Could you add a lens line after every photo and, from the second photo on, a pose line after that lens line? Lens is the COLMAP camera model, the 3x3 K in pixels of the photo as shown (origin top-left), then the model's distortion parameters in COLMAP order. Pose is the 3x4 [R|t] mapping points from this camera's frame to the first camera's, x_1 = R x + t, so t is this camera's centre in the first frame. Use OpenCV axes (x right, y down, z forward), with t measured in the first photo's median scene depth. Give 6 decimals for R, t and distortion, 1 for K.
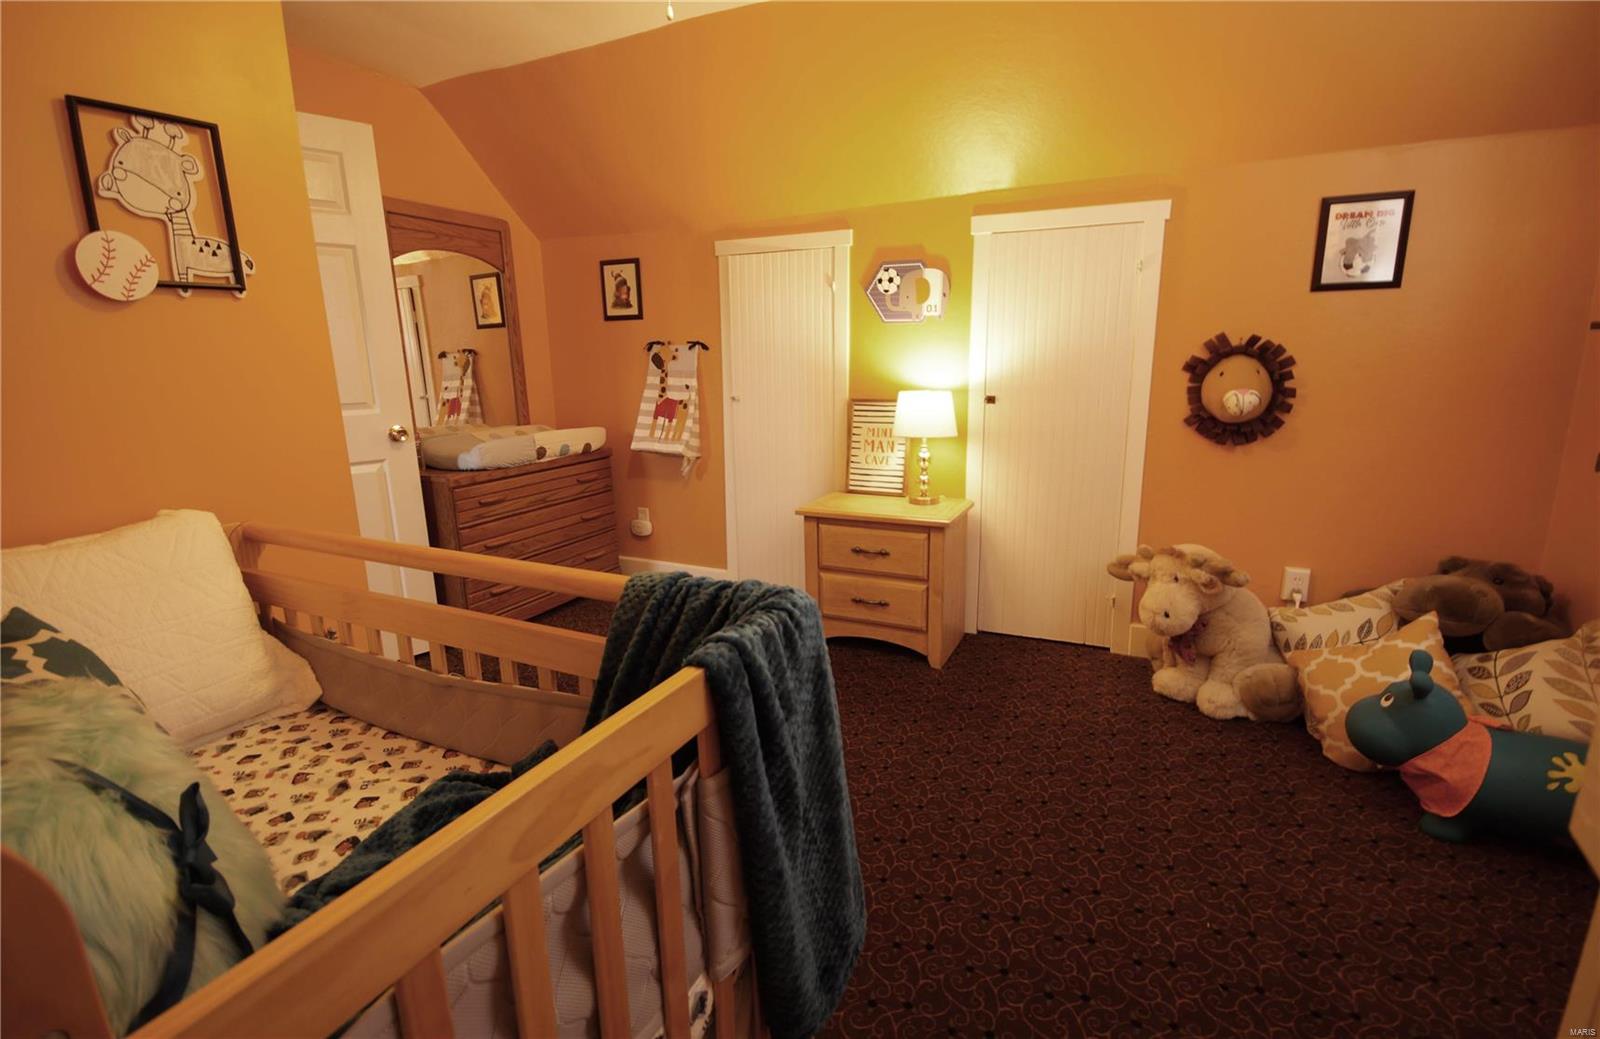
lens RADIAL K [[725.0, 0, 800.0], [0, 725.0, 519.5], [0, 0, 1]] dist [0.001066, -0.000049]
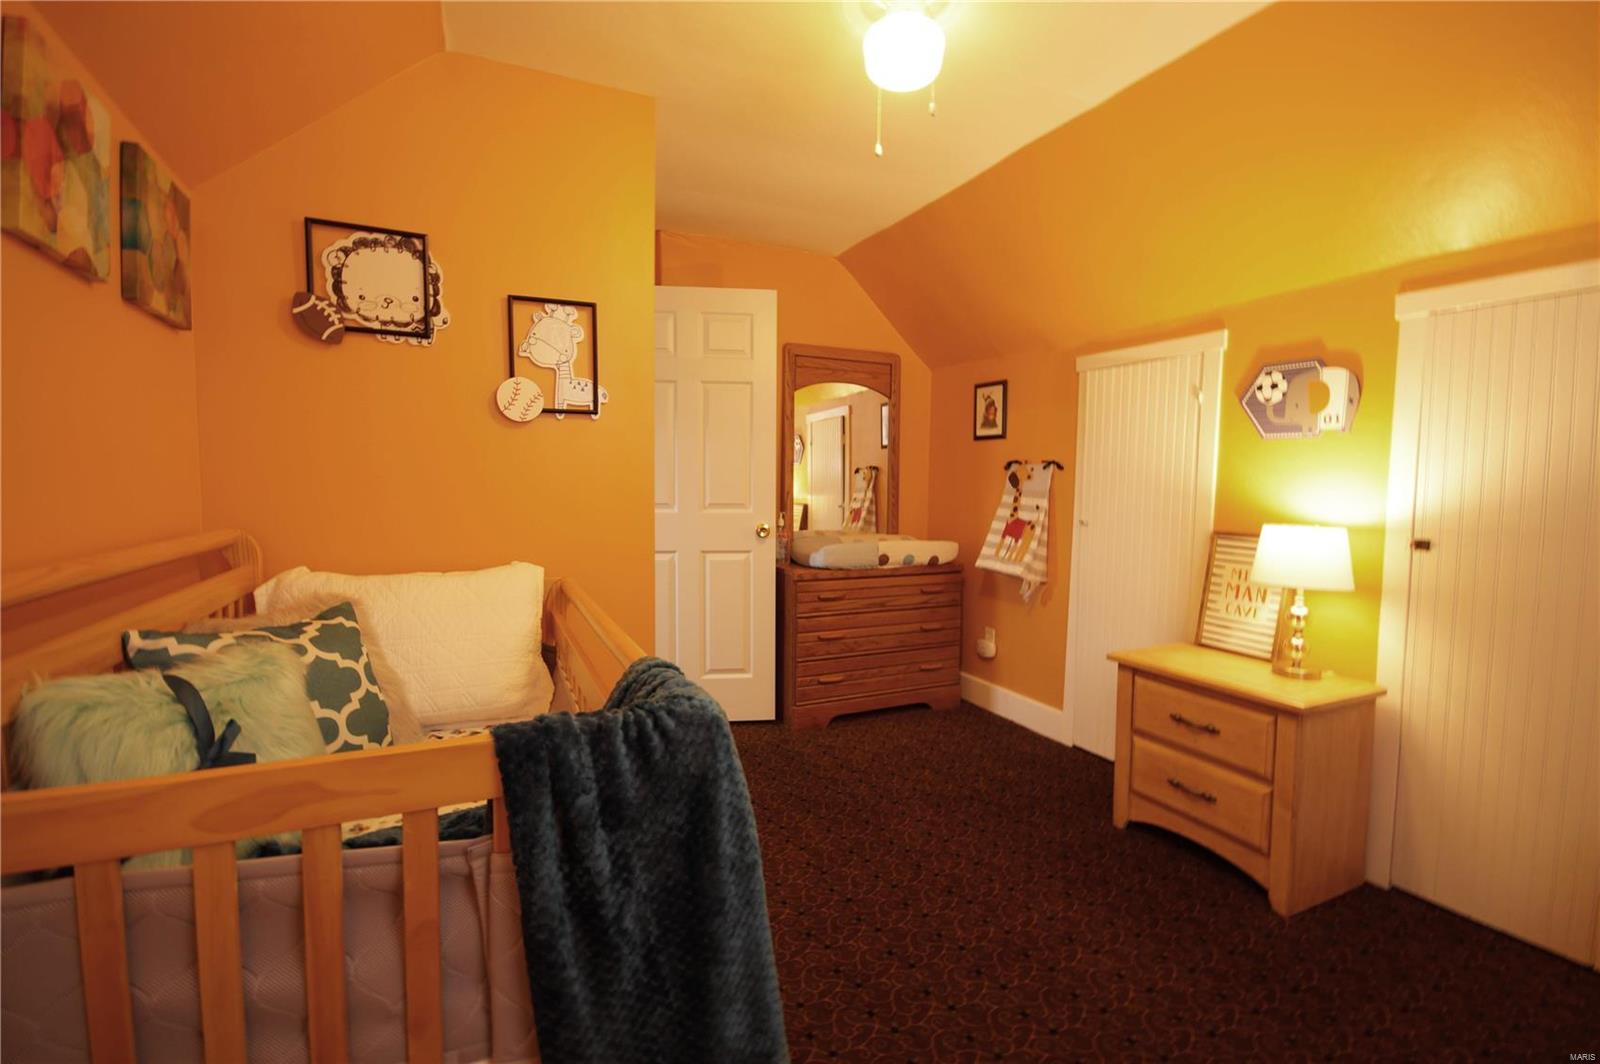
lens RADIAL K [[710.2, 0, 800.0], [0, 710.2, 532.0], [0, 0, 1]] dist [-0.001031, -0.000045]
pose [[0.779755, 0.073932, -0.621704, 0.200196], [-0.166254, 0.981804, -0.091765, -0.015738], [0.603607, 0.174915, 0.777858, 0.105314]]
